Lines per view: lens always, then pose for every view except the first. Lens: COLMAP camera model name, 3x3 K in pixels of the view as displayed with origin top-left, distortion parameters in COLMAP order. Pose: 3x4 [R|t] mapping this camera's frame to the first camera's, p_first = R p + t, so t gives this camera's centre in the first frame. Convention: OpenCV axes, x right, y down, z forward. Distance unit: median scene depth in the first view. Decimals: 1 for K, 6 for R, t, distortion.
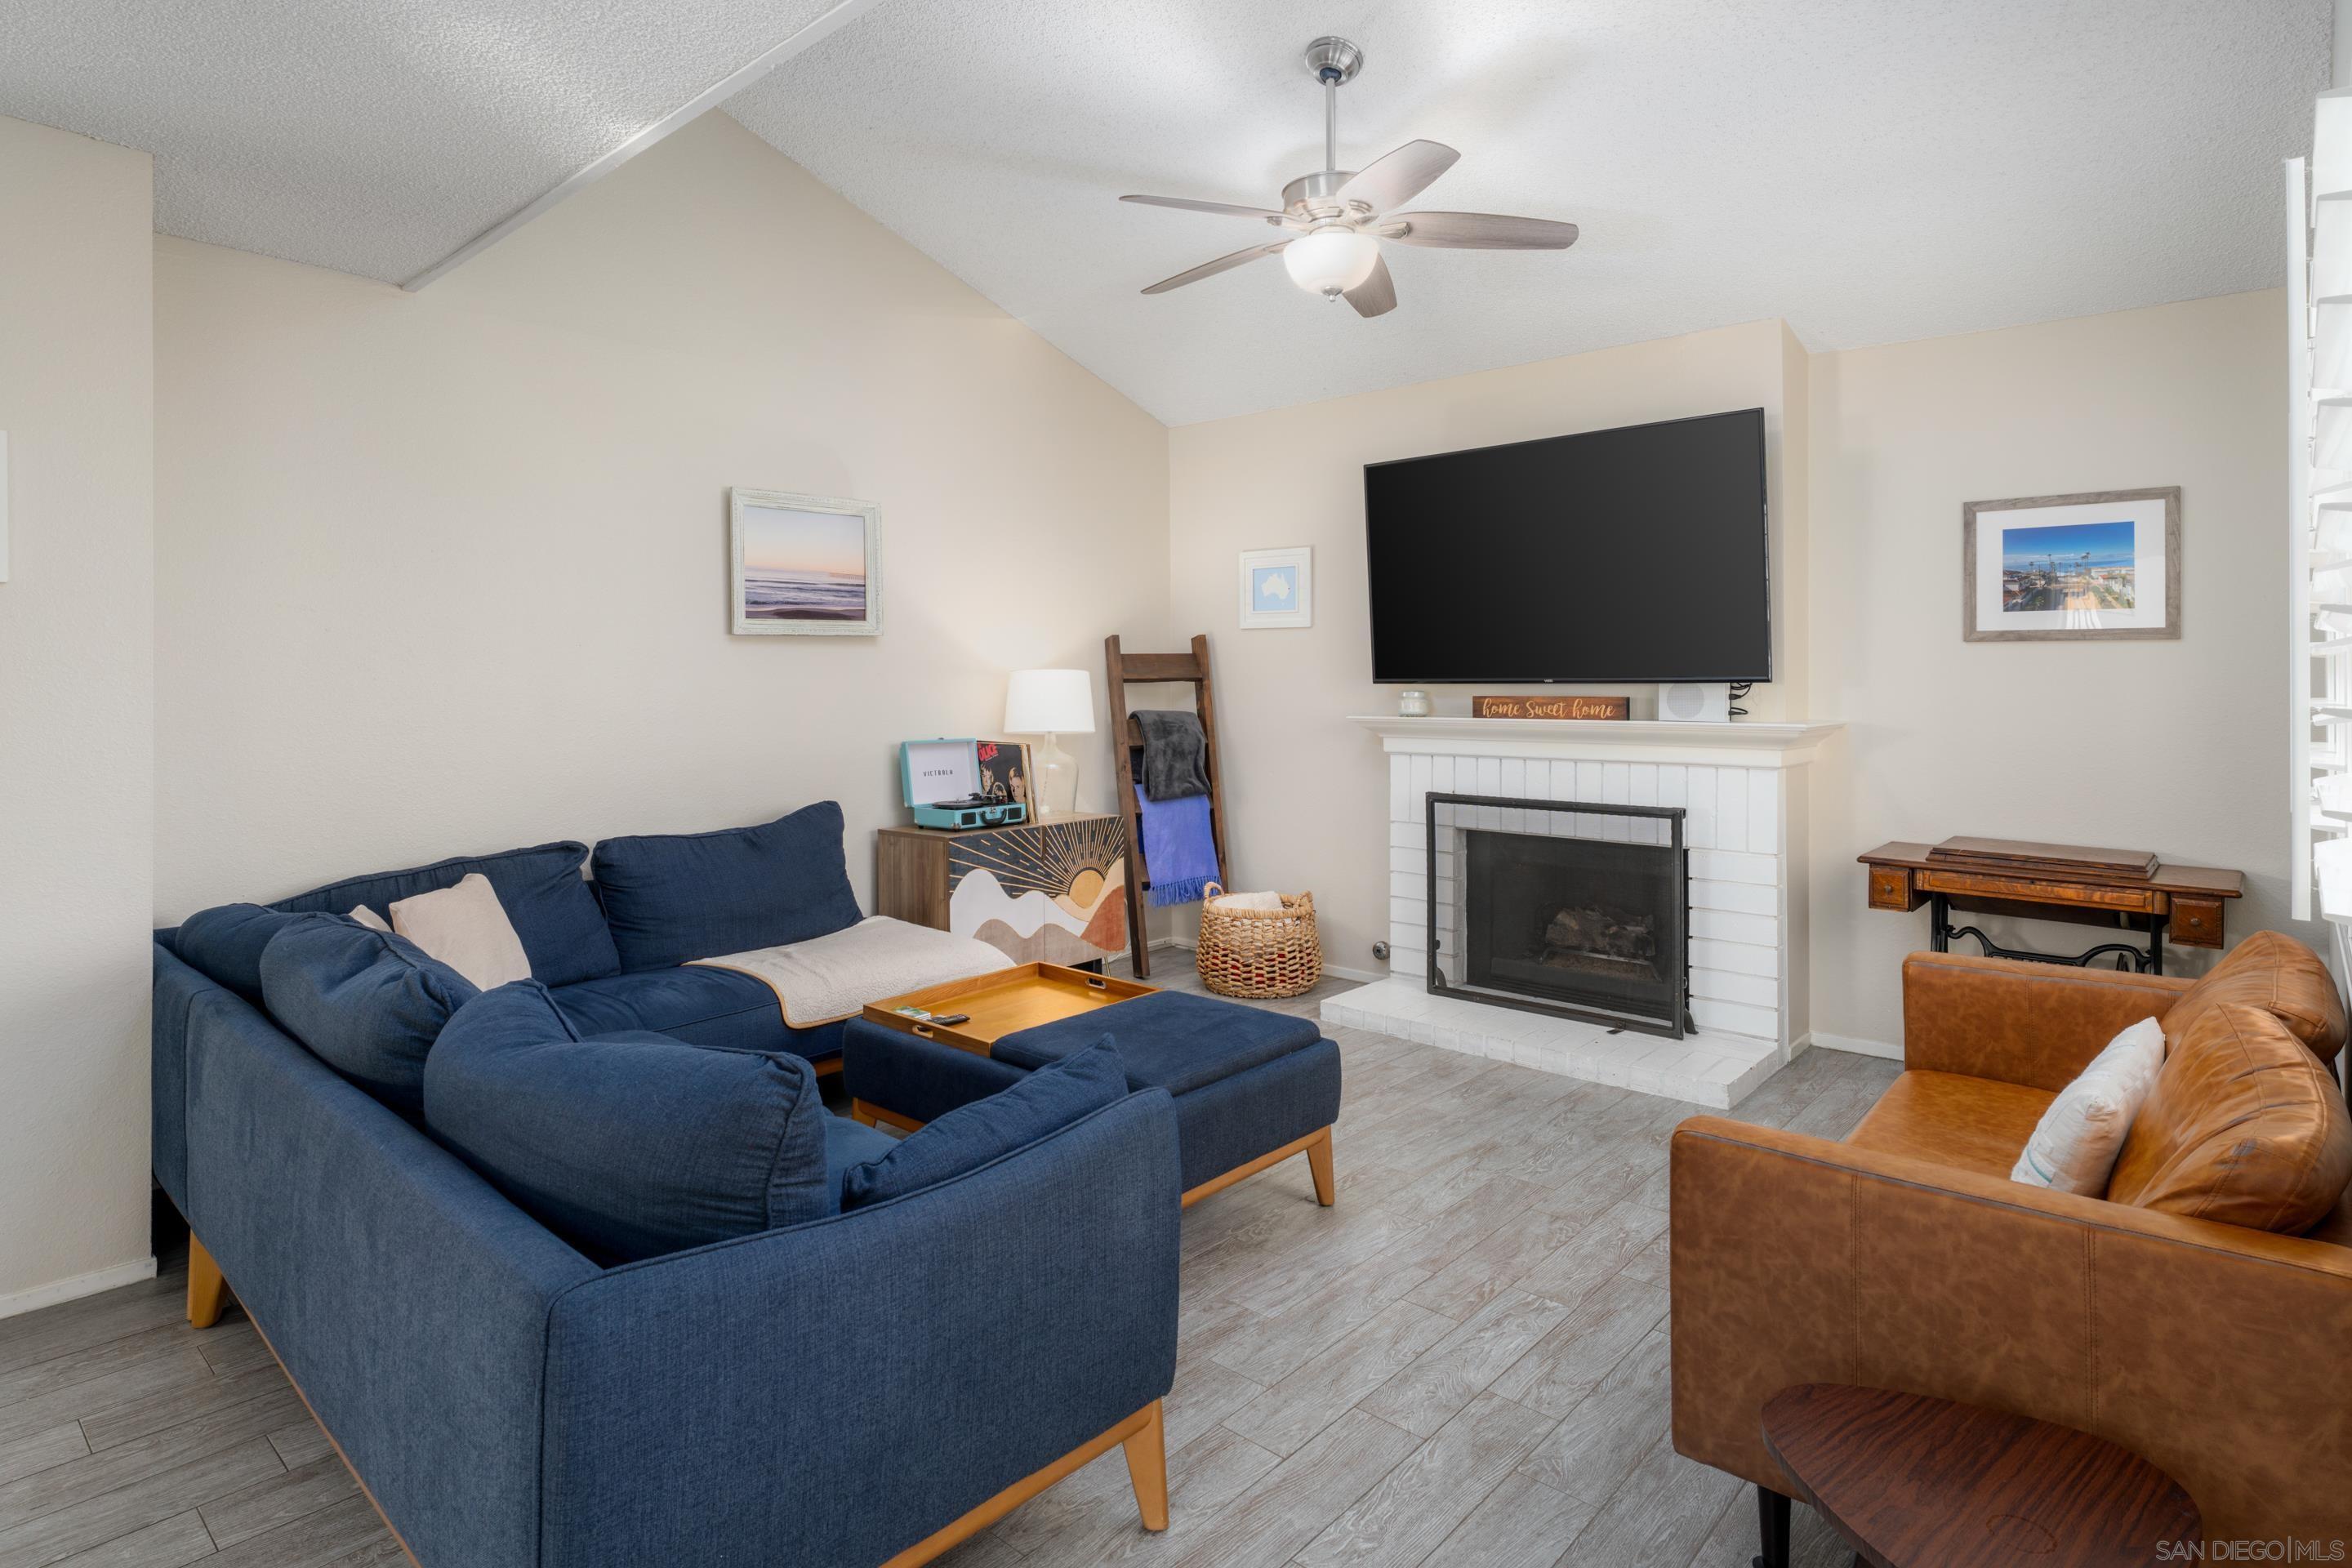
lens RADIAL K [[1241.1, 0, 1188.8], [0, 1241.1, 697.1], [0, 0, 1]] dist [-0.002486, 0.000330]
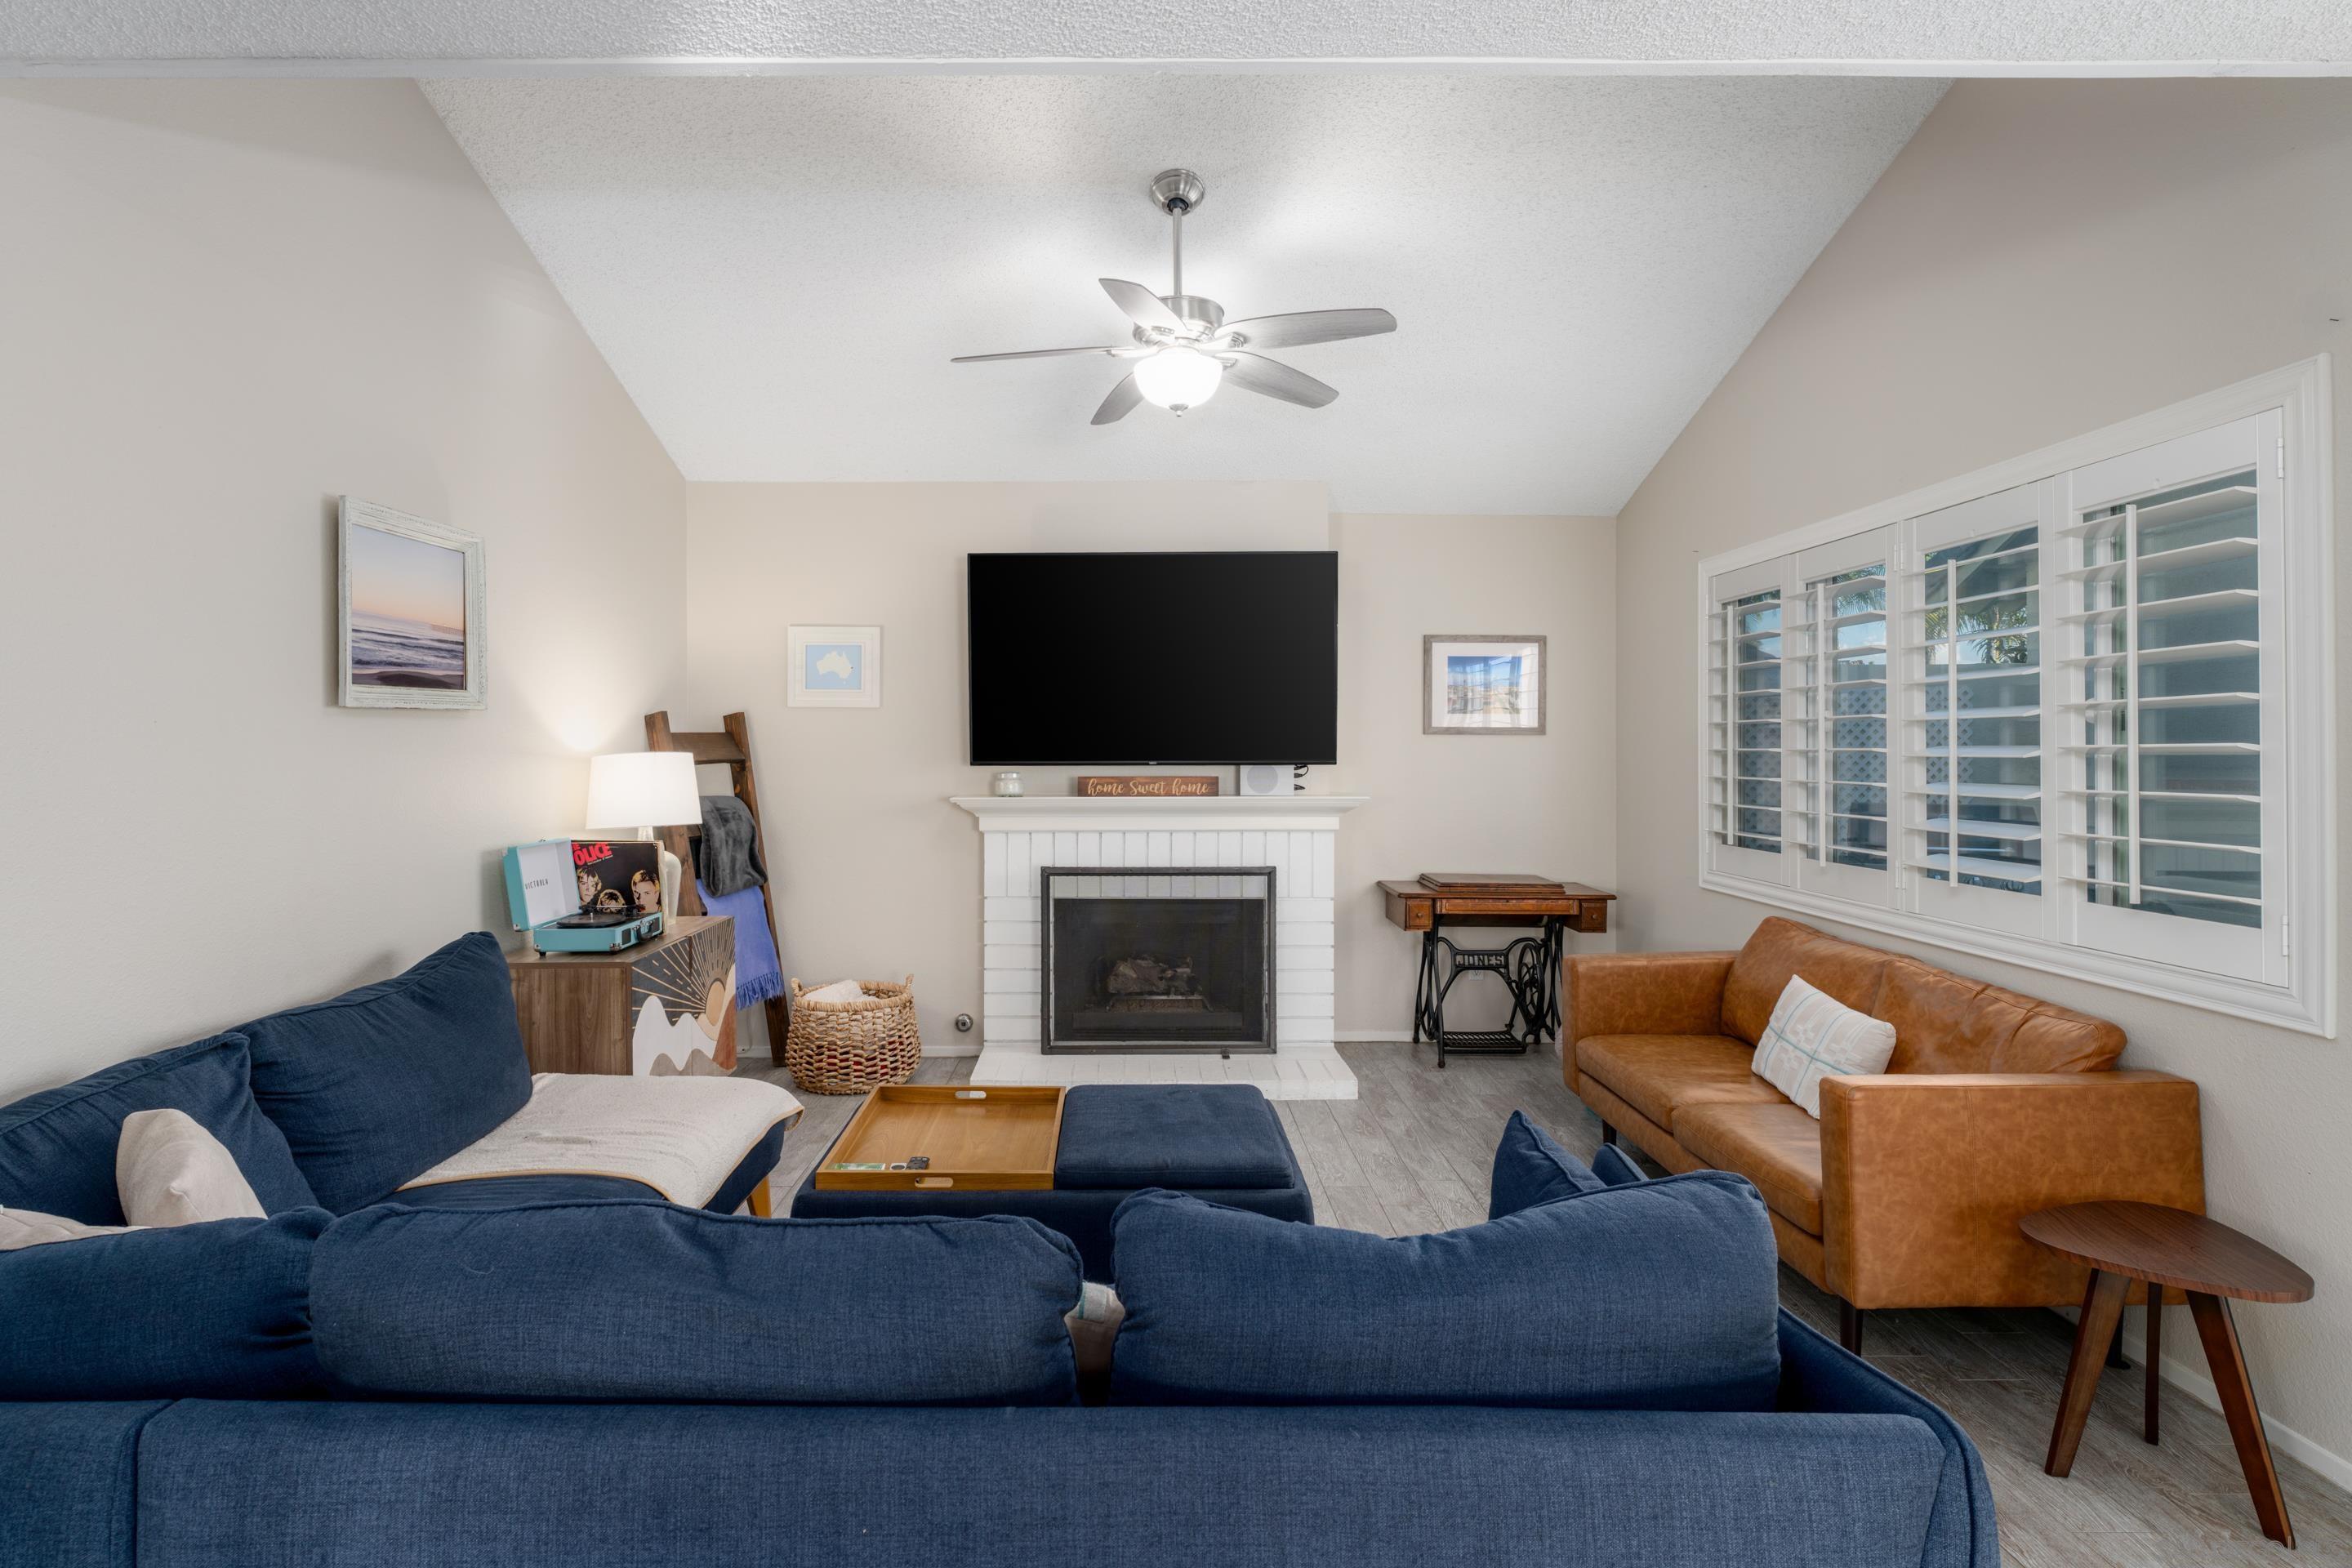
lens RADIAL K [[1154.8, 0, 1175.1], [0, 1154.8, 760.9], [0, 0, 1]] dist [-0.002542, 0.000140]
pose [[0.751852, -0.005879, 0.659306, -0.418095], [0.008037, 0.999968, -0.000249, -0.015364], [-0.659283, 0.005486, 0.751875, 0.192659]]
